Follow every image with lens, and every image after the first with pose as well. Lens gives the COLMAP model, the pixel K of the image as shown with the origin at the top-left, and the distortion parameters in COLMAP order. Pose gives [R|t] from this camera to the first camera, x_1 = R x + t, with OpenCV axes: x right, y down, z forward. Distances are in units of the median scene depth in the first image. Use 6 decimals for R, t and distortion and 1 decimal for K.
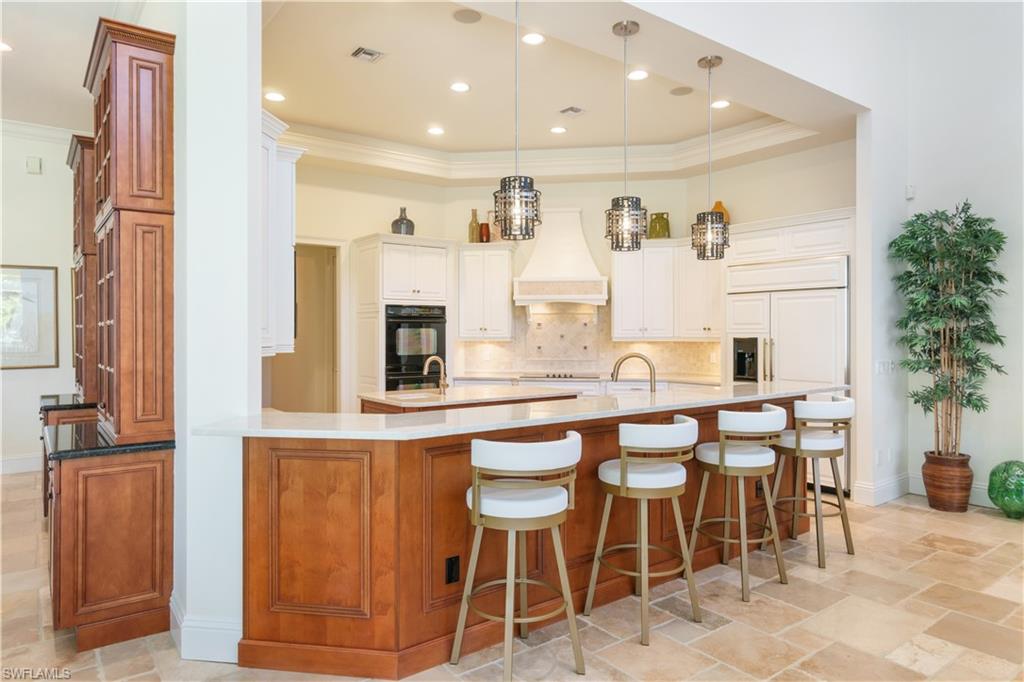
lens RADIAL K [[628.5, 0, 509.4], [0, 628.5, 335.9], [0, 0, 1]] dist [-0.007955, -0.000497]
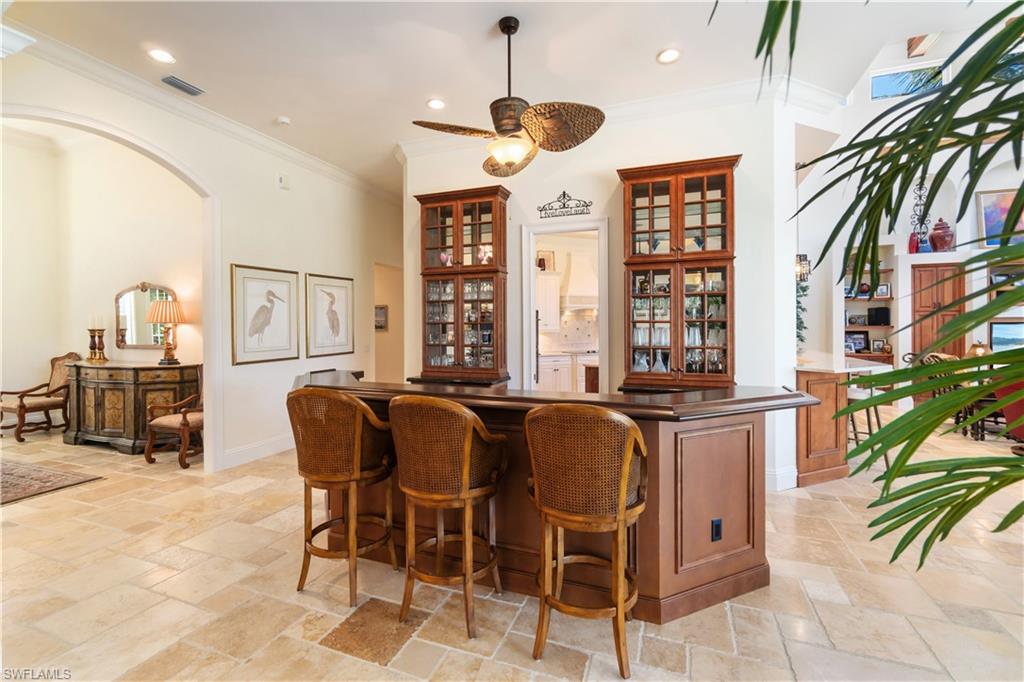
lens RADIAL K [[445.3, 0, 511.8], [0, 445.3, 325.3], [0, 0, 1]] dist [-0.006374, 0.001603]
pose [[0.846086, -0.003897, 0.533031, -0.748633], [0.008543, 0.999944, -0.006249, -0.002967], [-0.532977, 0.009840, 0.846072, 0.097228]]
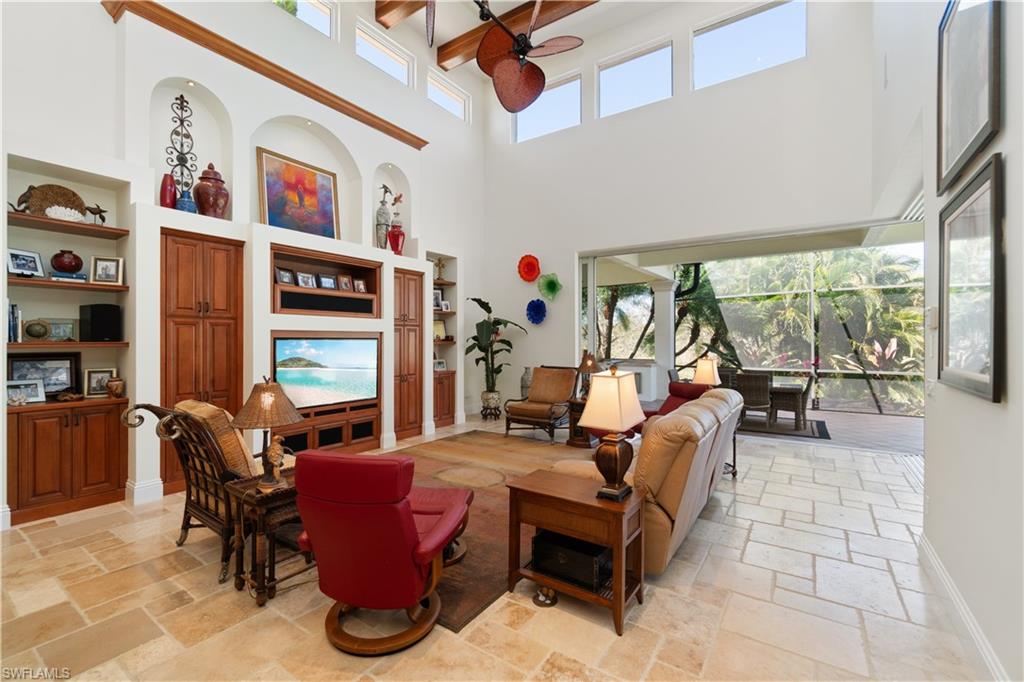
lens RADIAL K [[445.3, 0, 504.5], [0, 445.3, 340.6], [0, 0, 1]] dist [-0.006374, 0.001603]
pose [[-0.312003, -0.000110, 0.950081, -0.053596], [0.006418, 0.999977, 0.002223, -0.000161], [-0.950059, 0.006791, -0.311995, 0.244413]]
